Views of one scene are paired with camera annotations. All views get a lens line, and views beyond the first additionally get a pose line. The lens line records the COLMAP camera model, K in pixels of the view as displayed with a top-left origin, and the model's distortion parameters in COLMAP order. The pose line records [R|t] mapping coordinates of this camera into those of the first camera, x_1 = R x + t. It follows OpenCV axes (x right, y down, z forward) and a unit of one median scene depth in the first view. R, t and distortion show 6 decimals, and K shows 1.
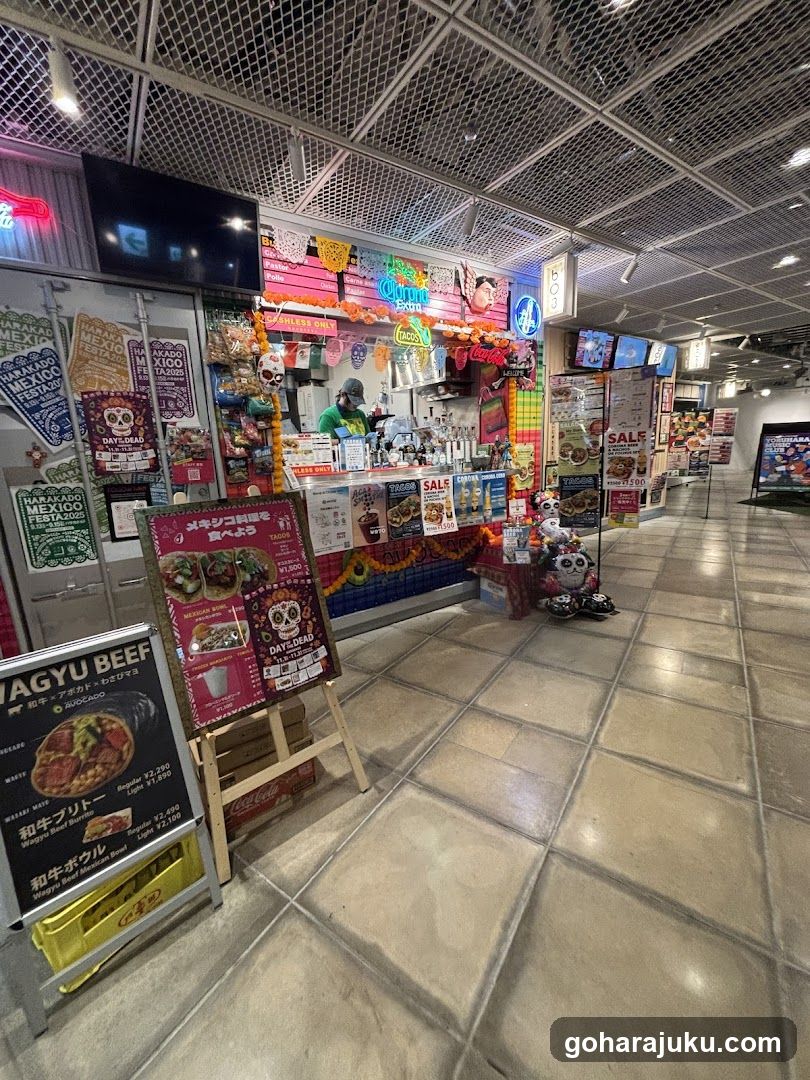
lens RADIAL K [[418.9, 0, 409.6], [0, 418.9, 530.8], [0, 0, 1]] dist [0.006484, -0.000126]
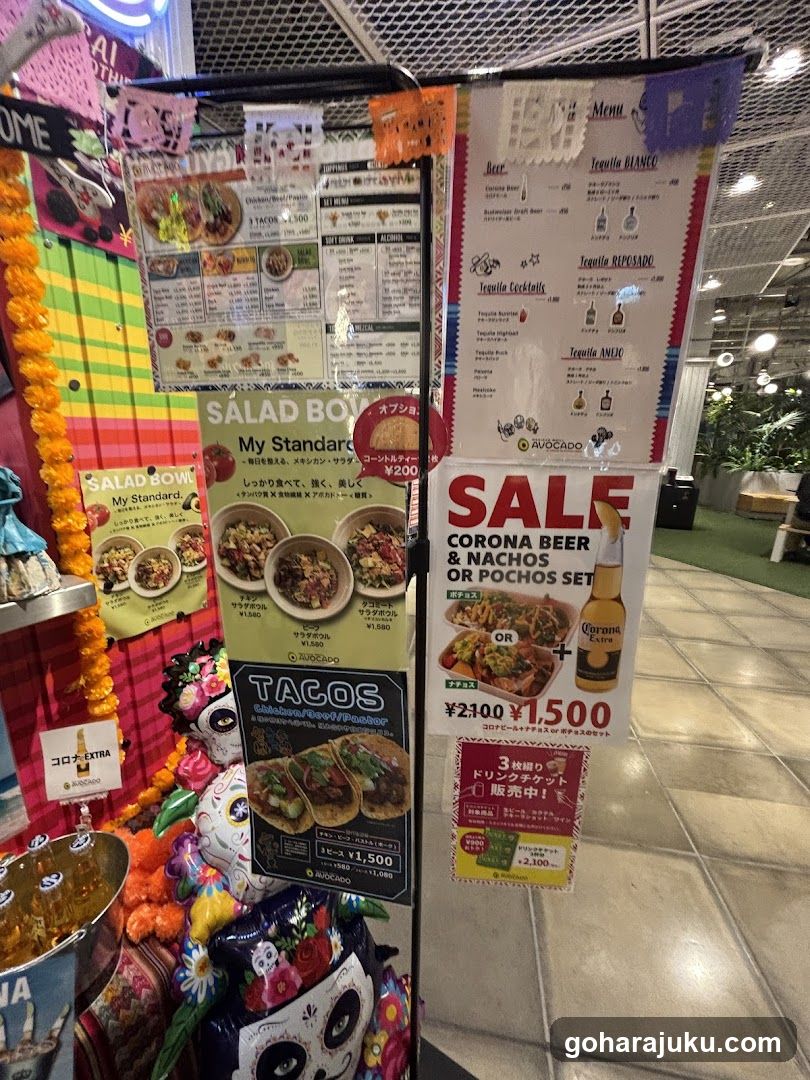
lens RADIAL K [[437.3, 0, 405.0], [0, 437.3, 540.0], [0, 0, 1]] dist [0.001493, 0.000032]
pose [[0.893124, -0.045290, 0.447524, 0.662233], [0.031046, 0.998752, 0.039116, -0.380210], [-0.448737, -0.021041, 0.893416, 1.503347]]
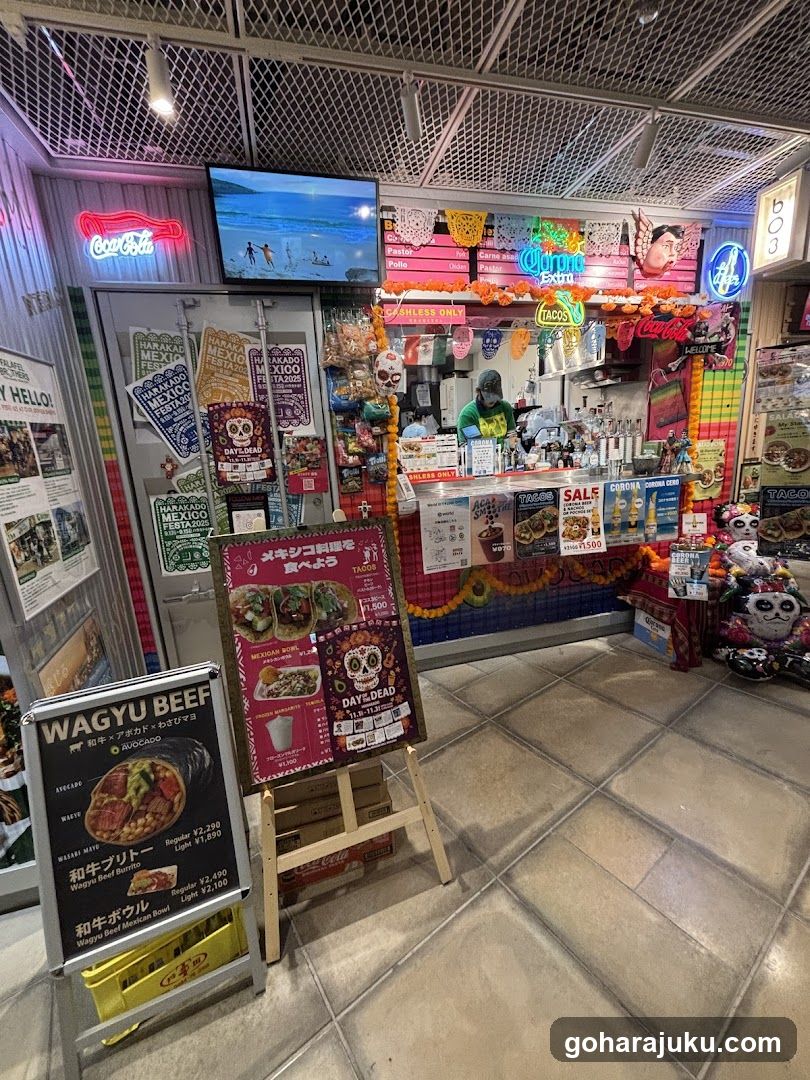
lens RADIAL K [[437.3, 0, 405.0], [0, 437.3, 540.0], [0, 0, 1]] dist [0.001493, 0.000032]
pose [[0.943787, 0.062044, -0.324679, 0.041306], [-0.053064, 0.997926, 0.036450, -0.061093], [0.326267, -0.017172, 0.945122, 0.132876]]
